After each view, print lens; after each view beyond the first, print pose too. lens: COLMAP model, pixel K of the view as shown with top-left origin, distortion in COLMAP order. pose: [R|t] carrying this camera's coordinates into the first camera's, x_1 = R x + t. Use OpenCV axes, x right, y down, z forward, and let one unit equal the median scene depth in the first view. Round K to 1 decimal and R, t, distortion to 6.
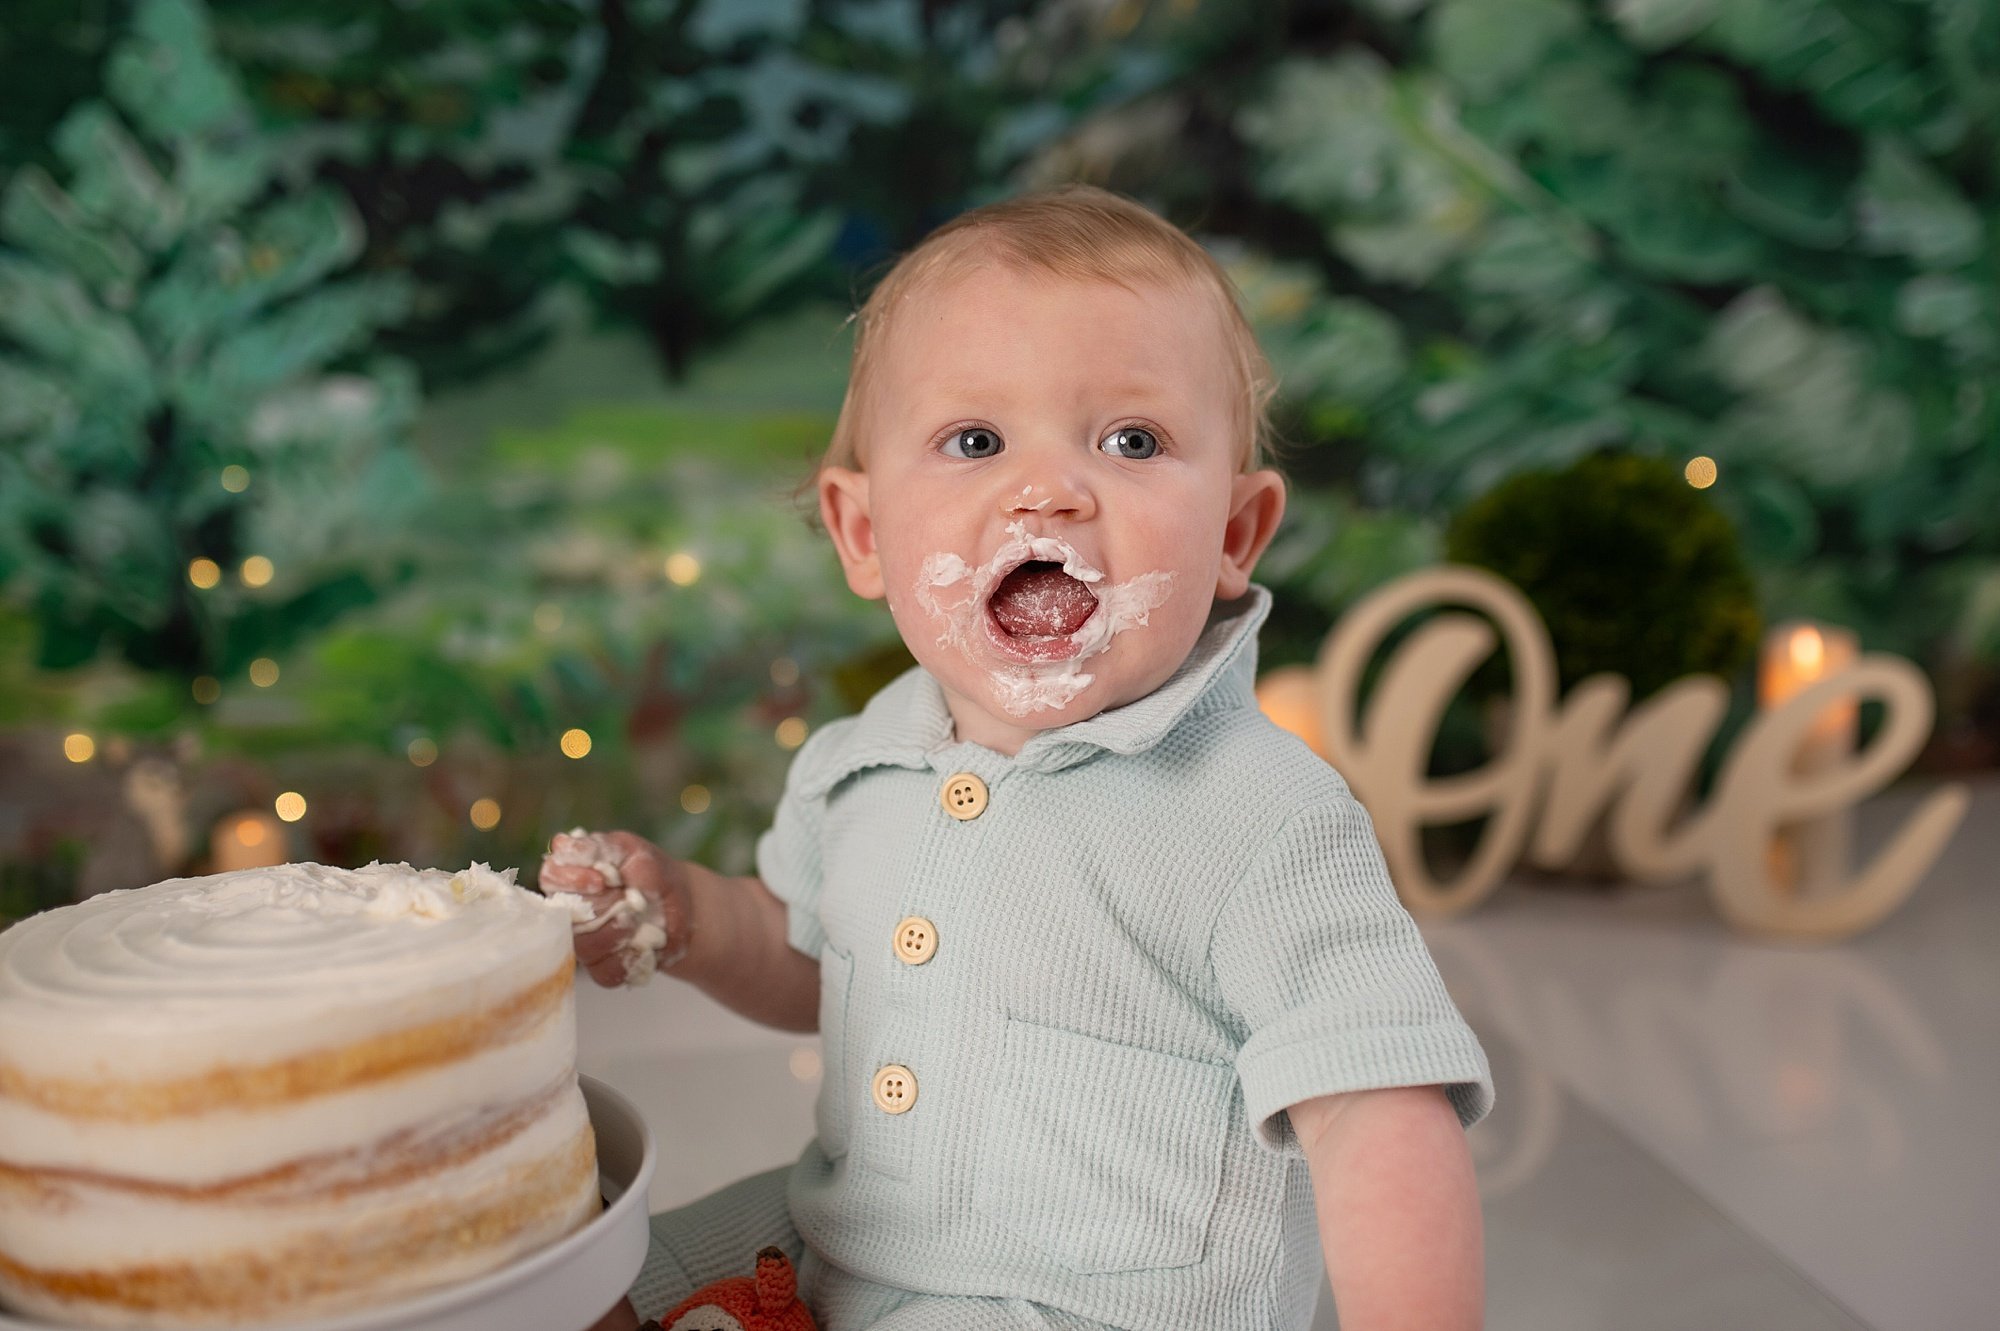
lens RADIAL K [[2260.6, 0, 992.5], [0, 2260.6, 610.0], [0, 0, 1]] dist [-0.075102, 0.114800]
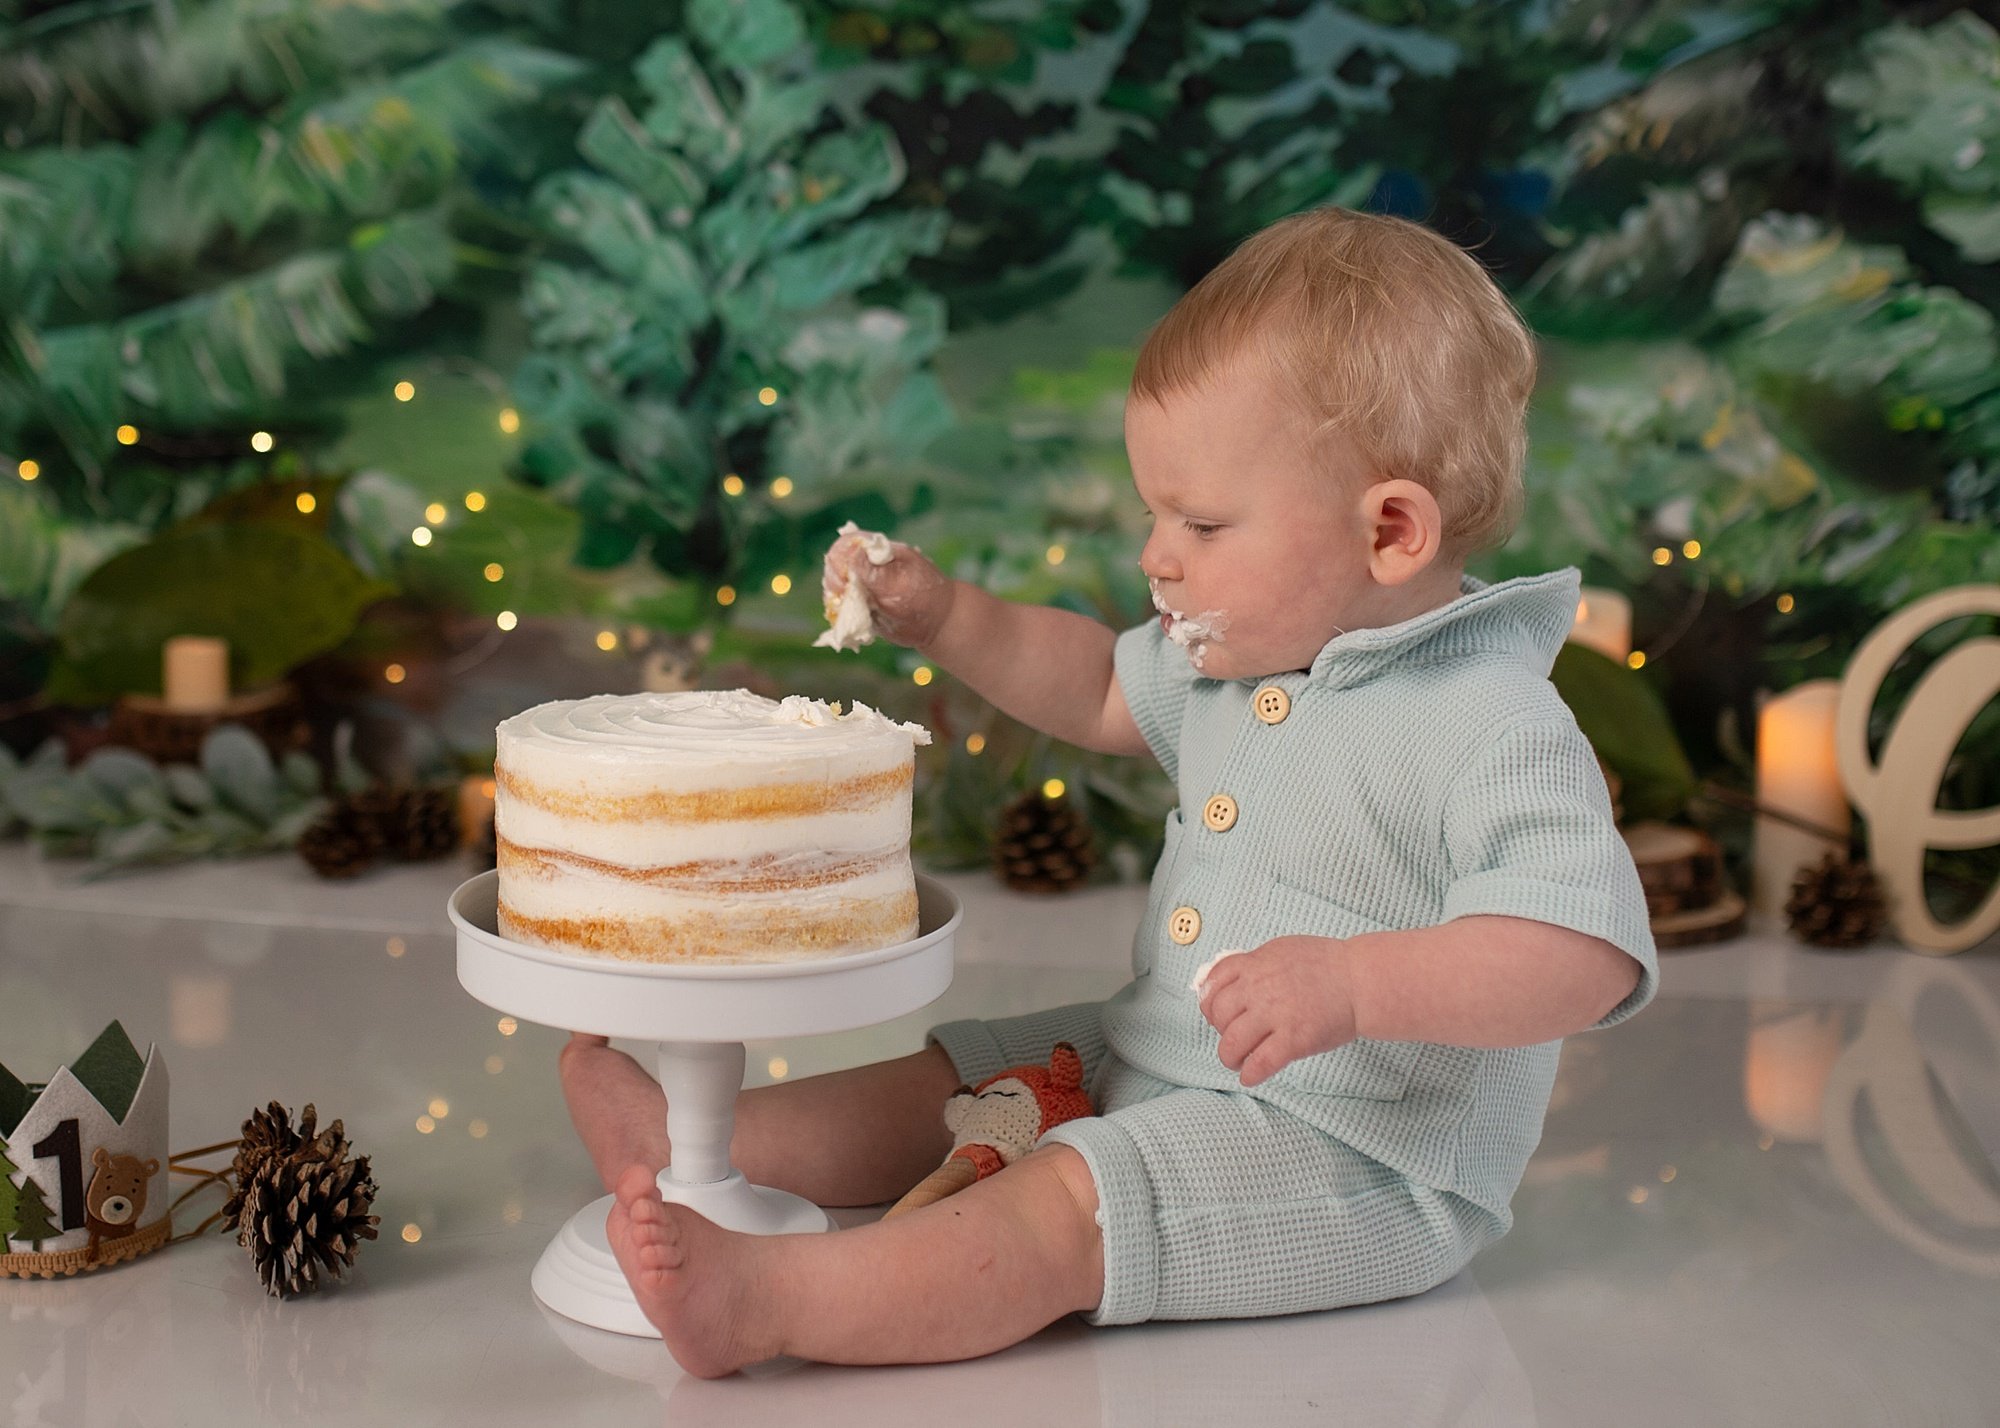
lens RADIAL K [[3225.2, 0, 816.6], [0, 3225.2, 557.0], [0, 0, 1]] dist [-0.059491, 0.019728]
pose [[0.940647, 0.083017, -0.329077, 0.179832], [-0.088328, 0.996091, -0.001194, 0.015290], [0.327691, 0.030190, 0.944302, -0.399904]]
